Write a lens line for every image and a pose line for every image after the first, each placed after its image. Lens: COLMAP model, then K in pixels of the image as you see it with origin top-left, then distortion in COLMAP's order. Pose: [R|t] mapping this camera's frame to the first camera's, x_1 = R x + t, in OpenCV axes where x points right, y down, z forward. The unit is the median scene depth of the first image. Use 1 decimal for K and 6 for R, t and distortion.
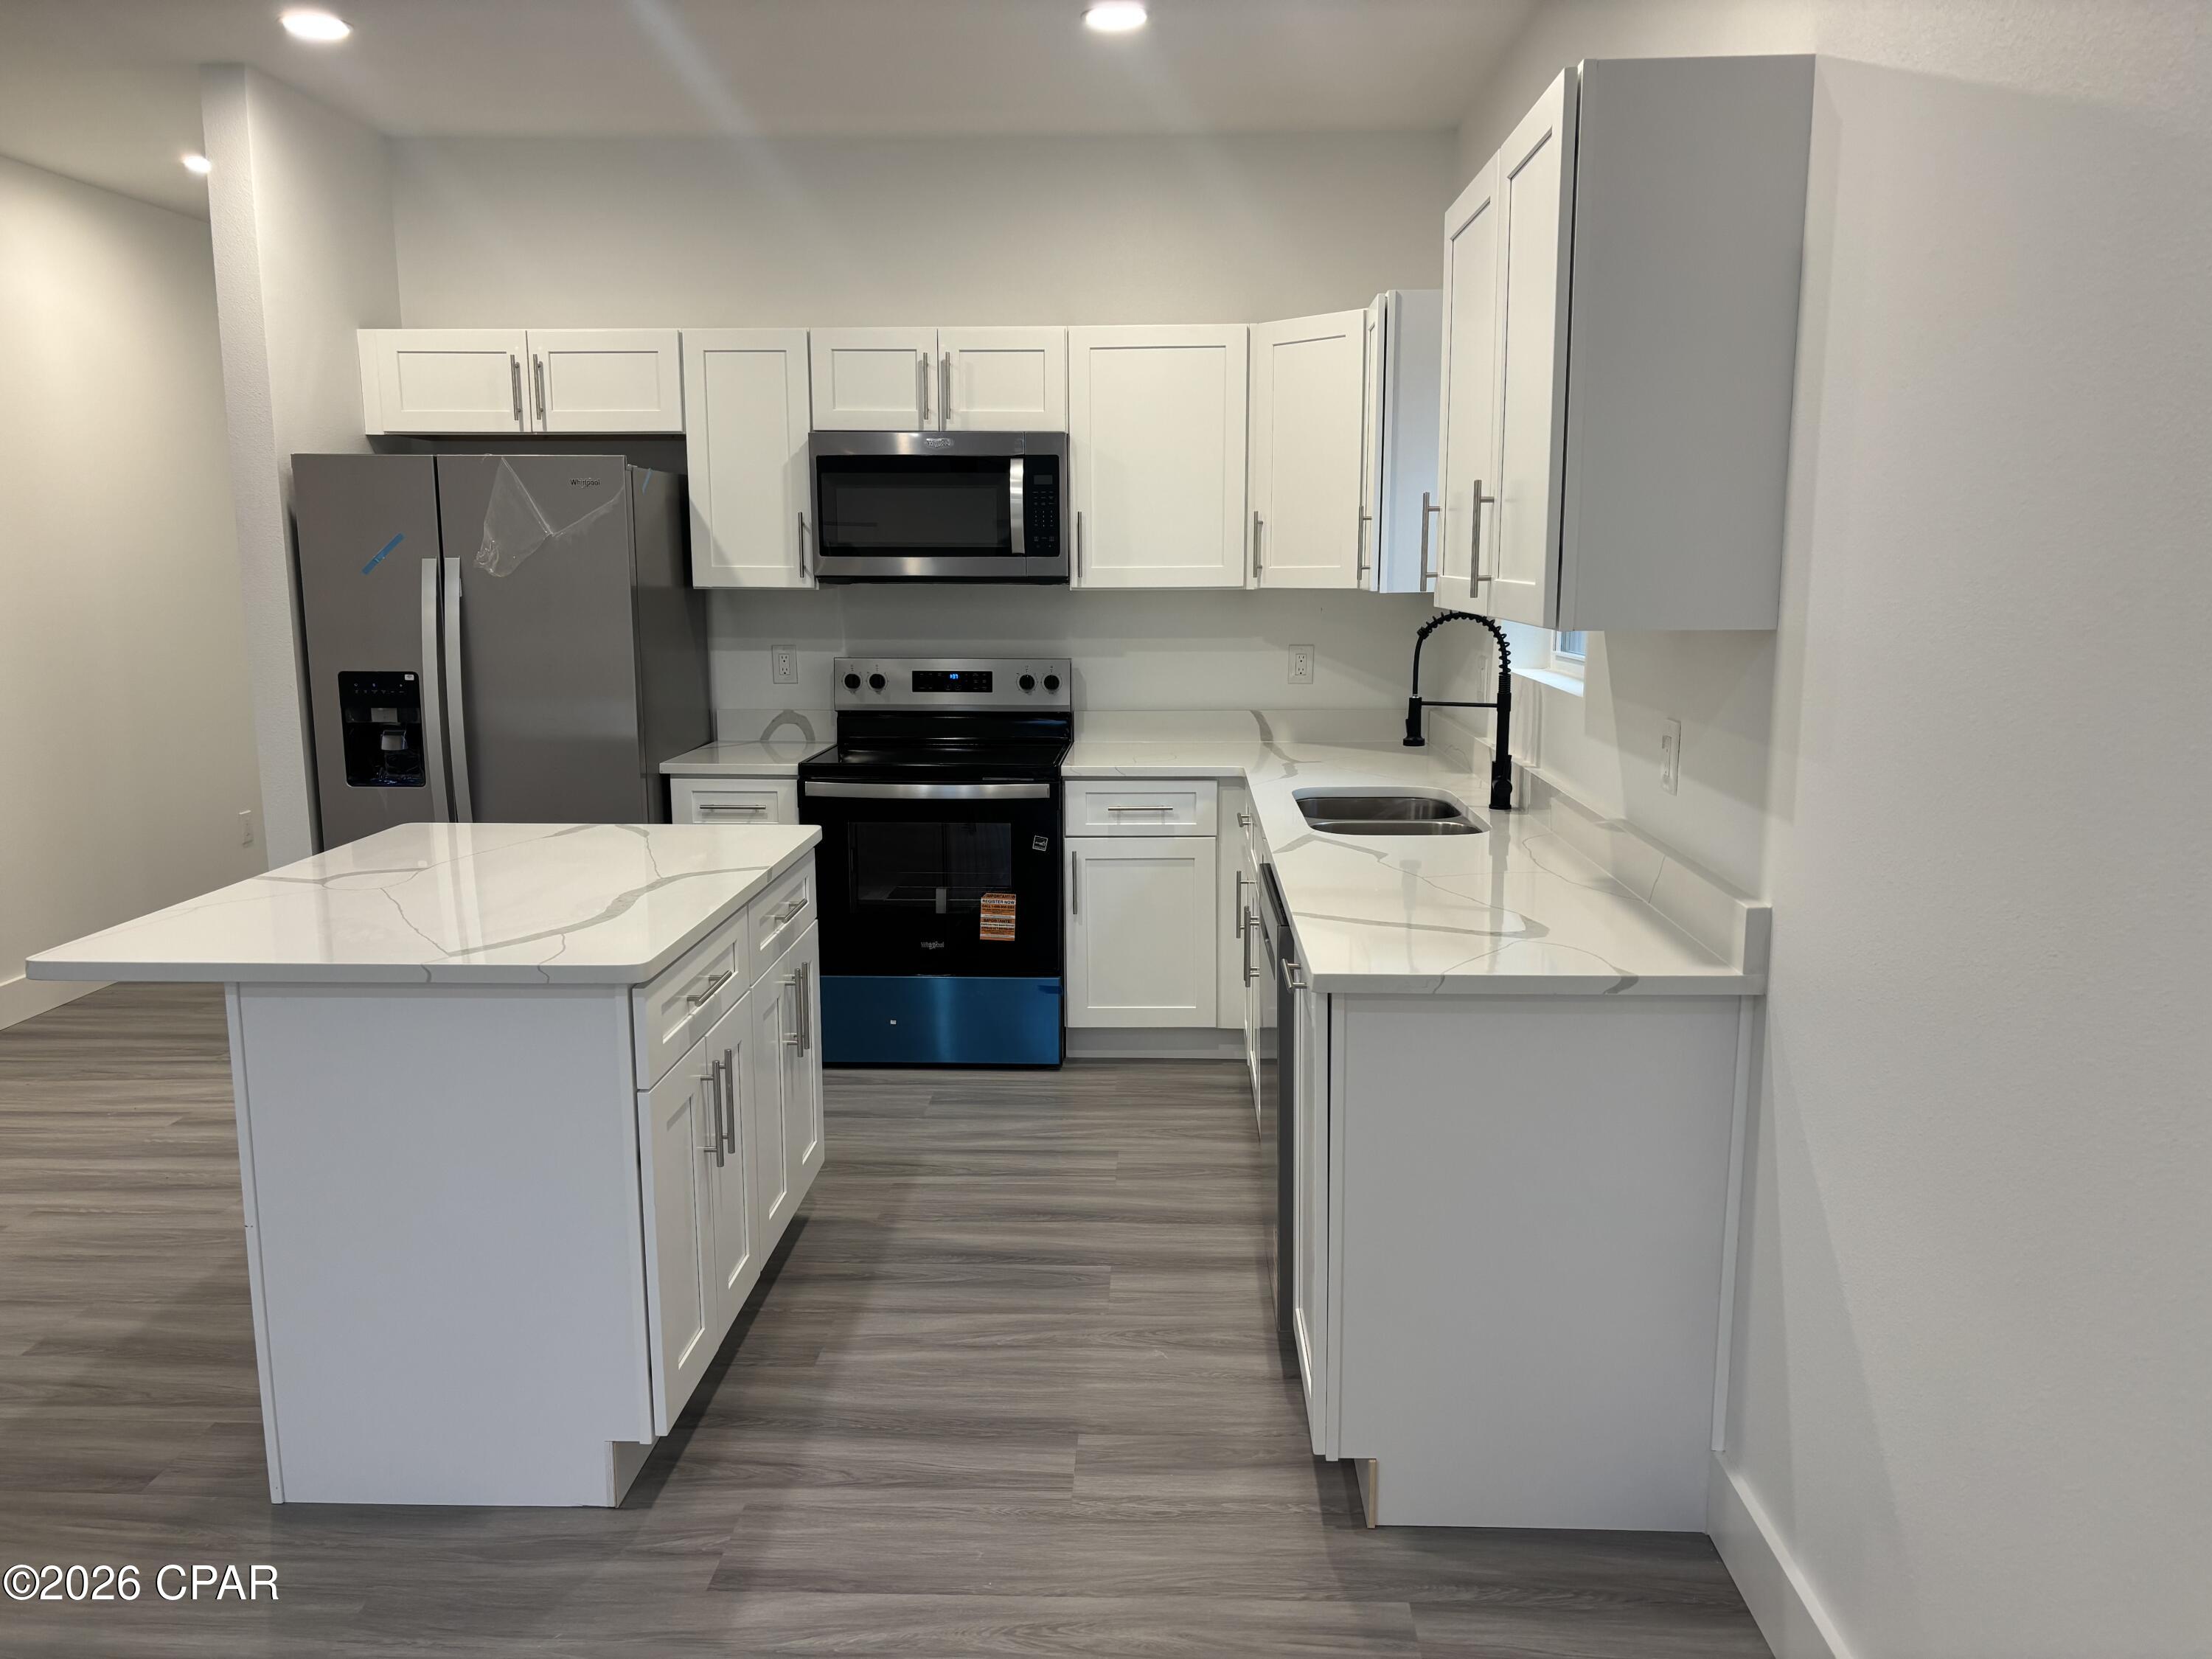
lens RADIAL K [[1685.1, 0, 1116.5], [0, 1685.1, 833.7], [0, 0, 1]] dist [0.064279, -0.061098]
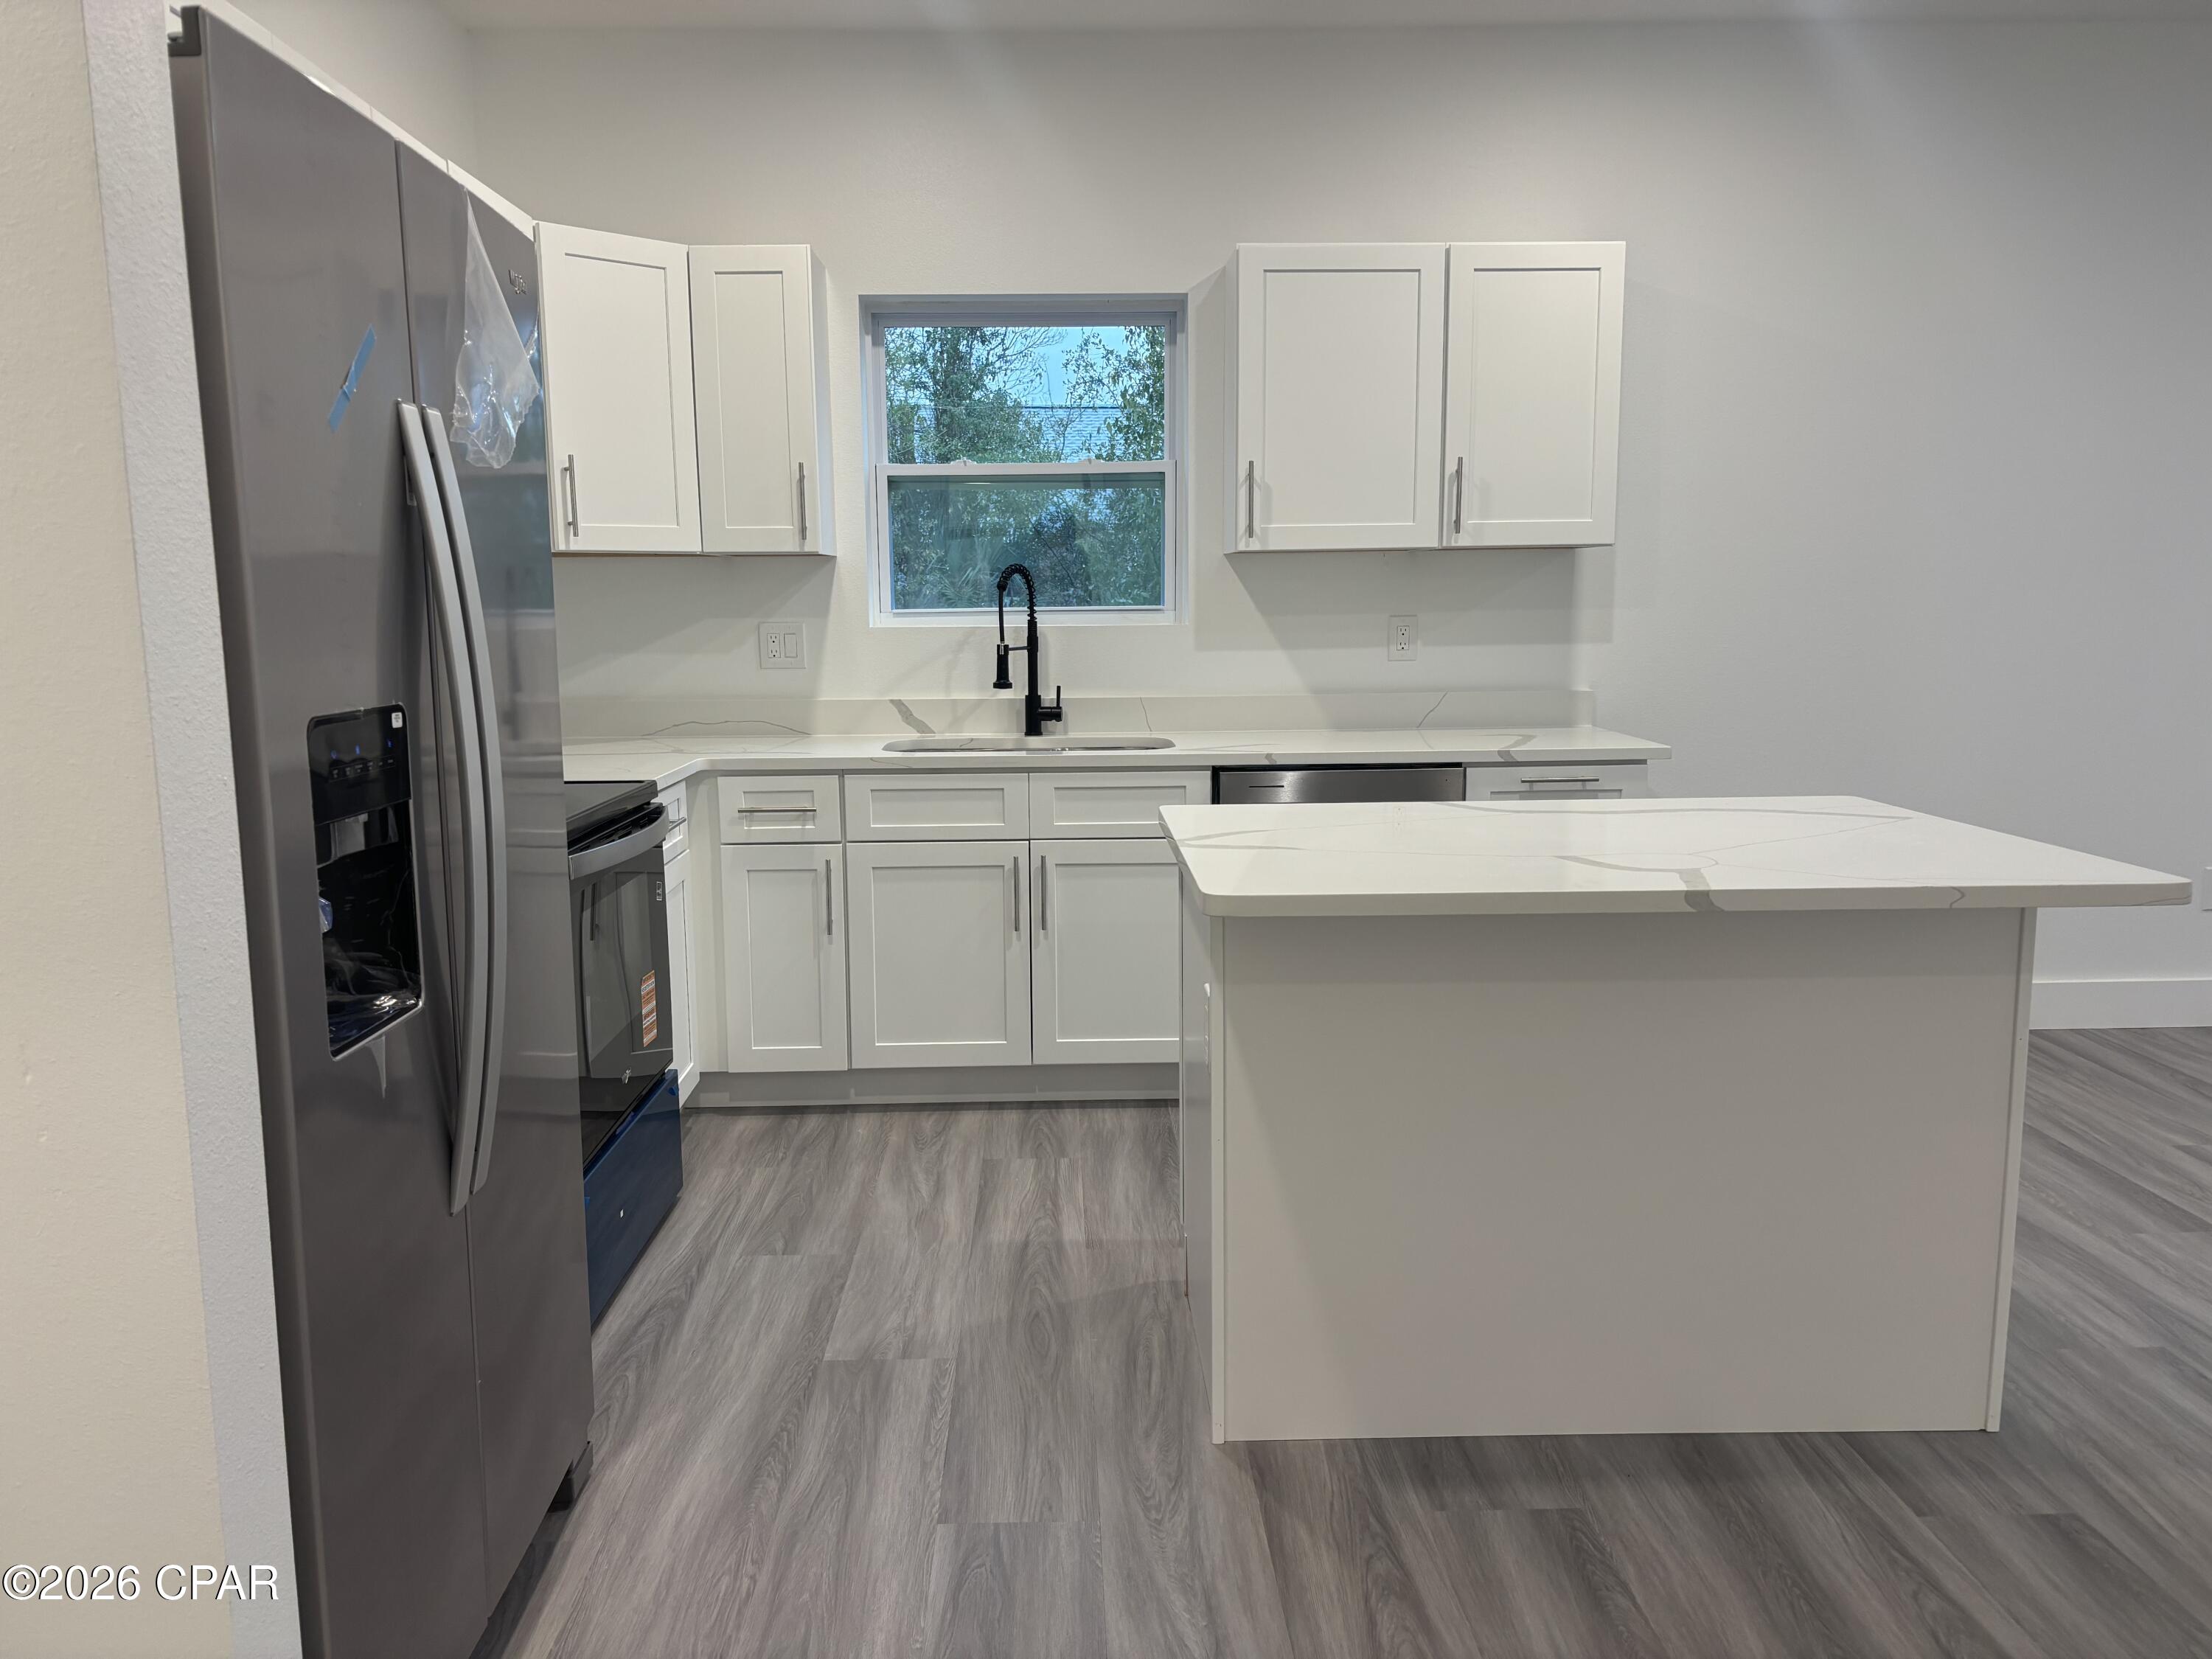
lens RADIAL K [[1685.1, 0, 1095.0], [0, 1685.1, 833.6], [0, 0, 1]] dist [0.064279, -0.061098]
pose [[-0.078679, -0.130212, 0.988360, -0.769135], [0.175332, 0.974171, 0.142300, -0.087832], [-0.981360, 0.184487, -0.053817, 0.845138]]
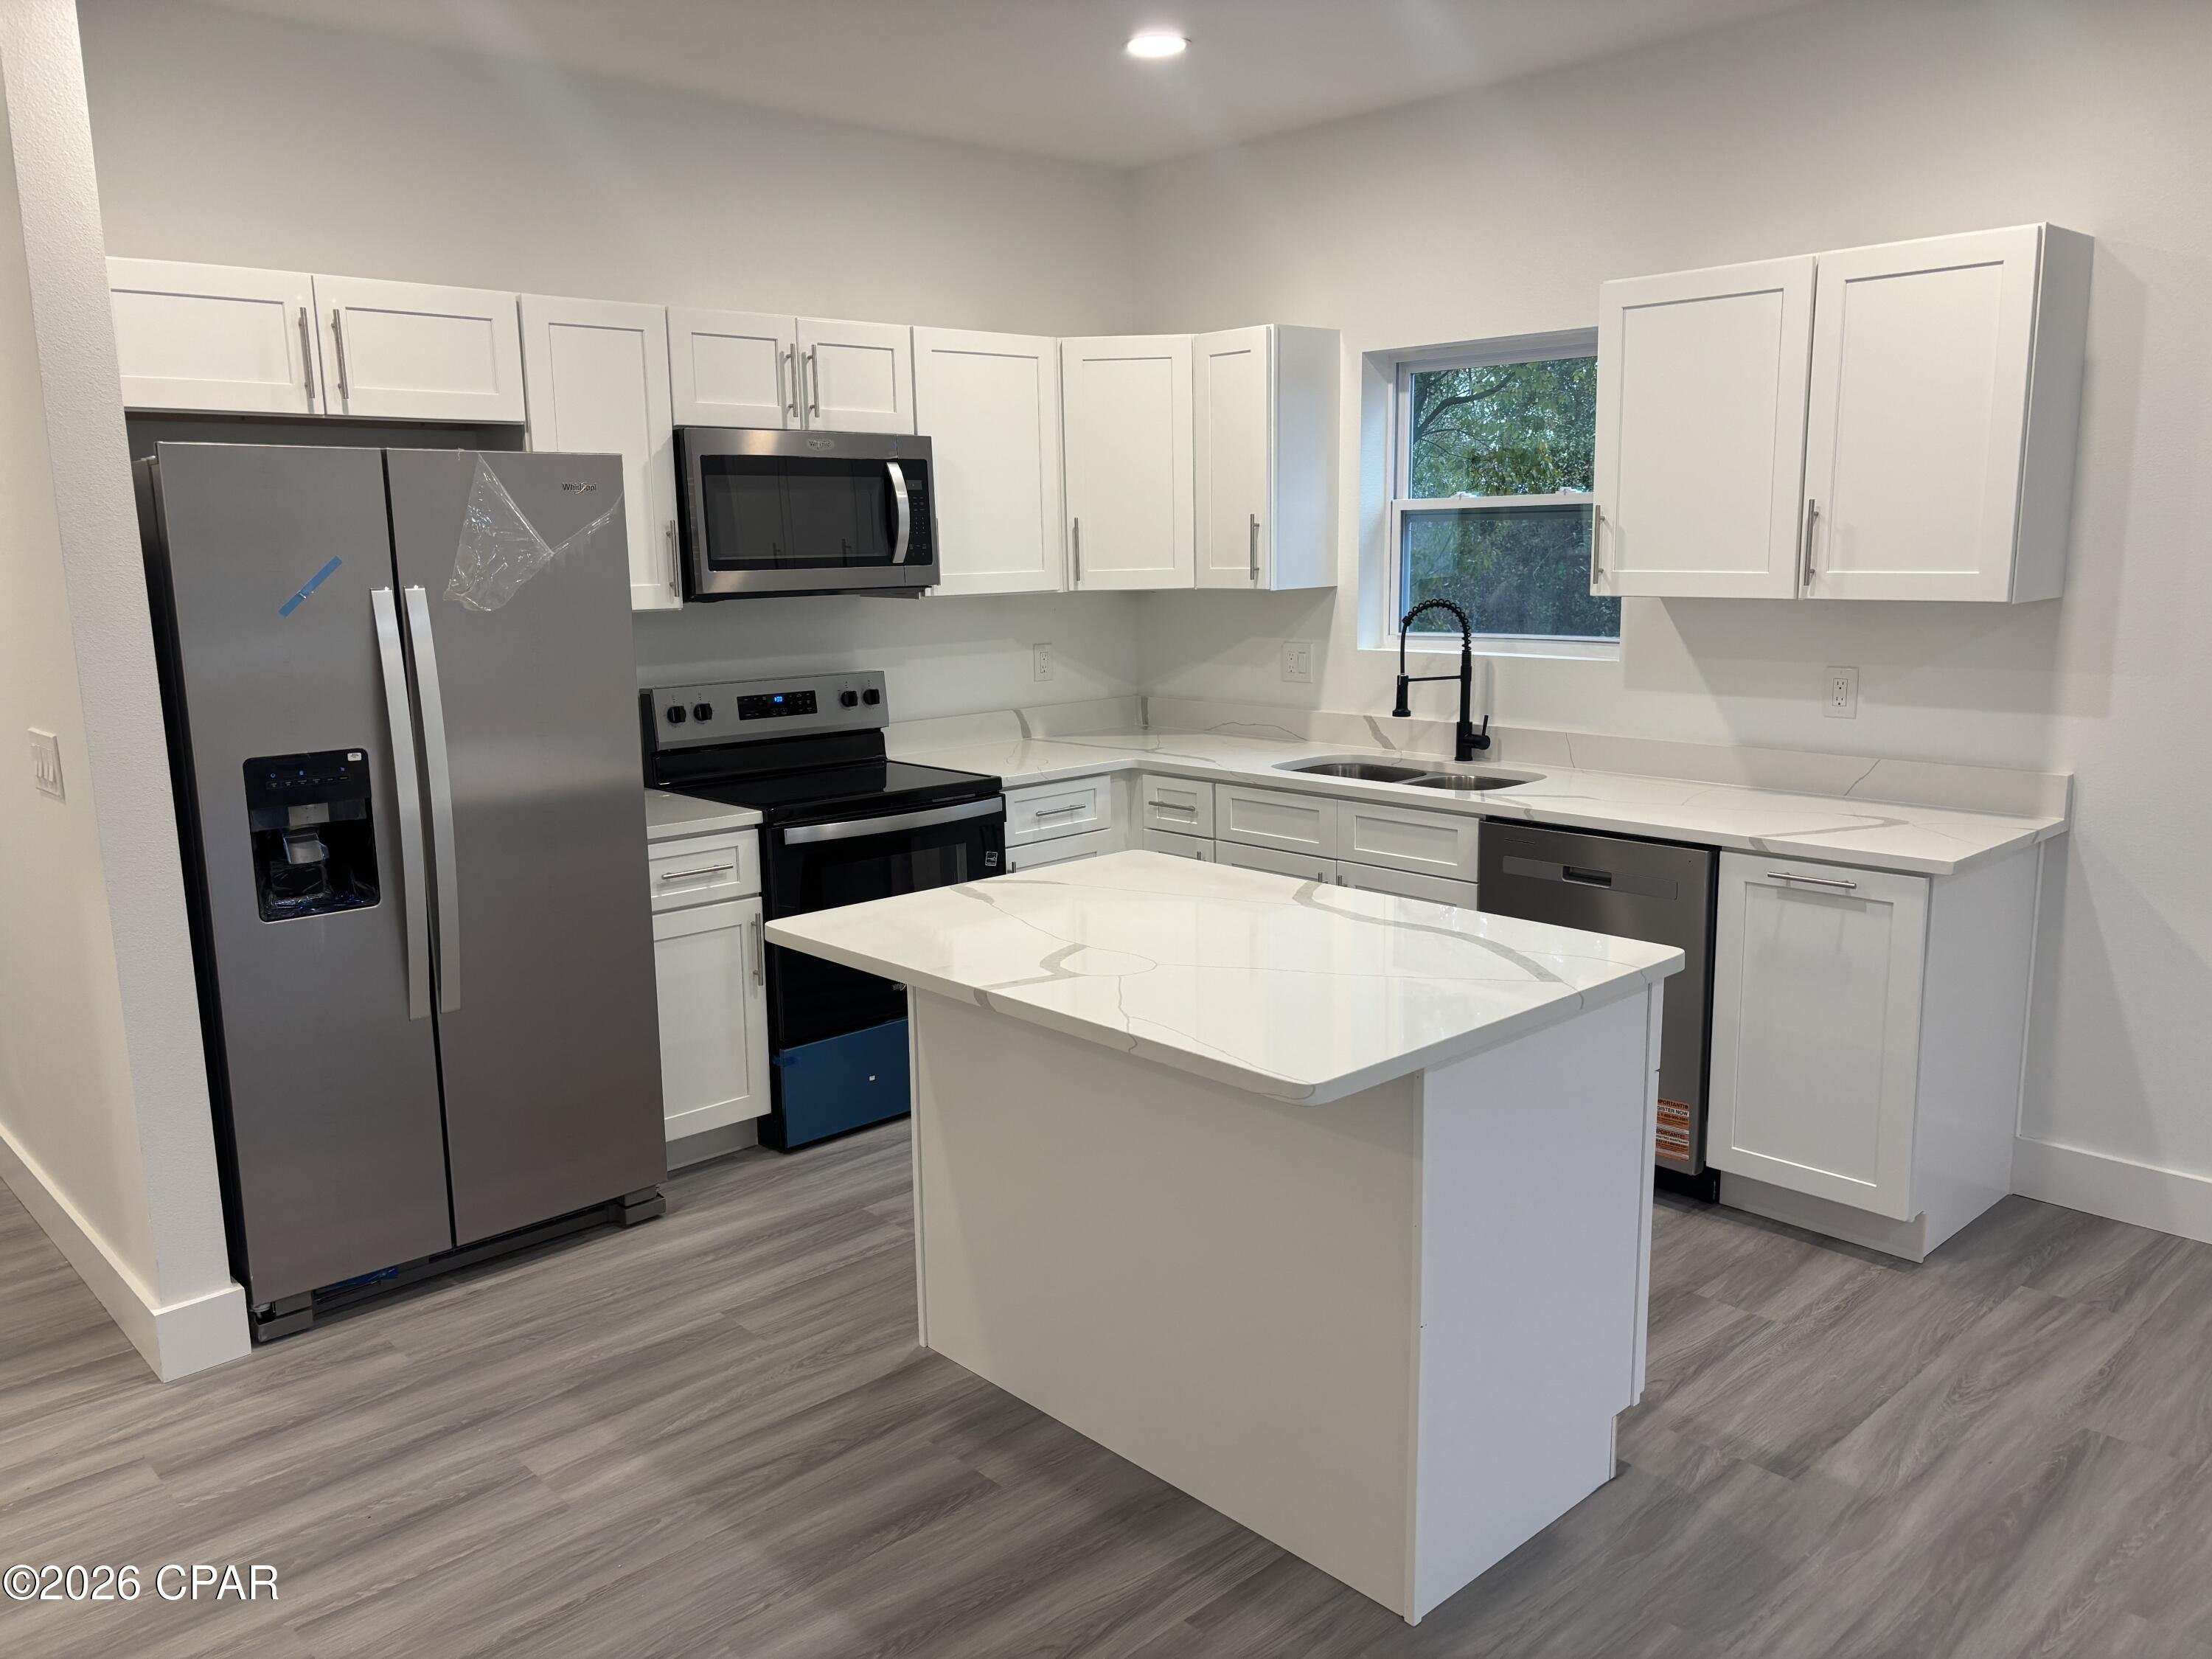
lens RADIAL K [[1685.1, 0, 1108.9], [0, 1685.1, 829.3], [0, 0, 1]] dist [0.064279, -0.061098]
pose [[0.696264, -0.135826, 0.704818, -0.678280], [0.132925, 0.989348, 0.059346, -0.059404], [-0.705371, 0.052368, 0.706902, 0.257377]]
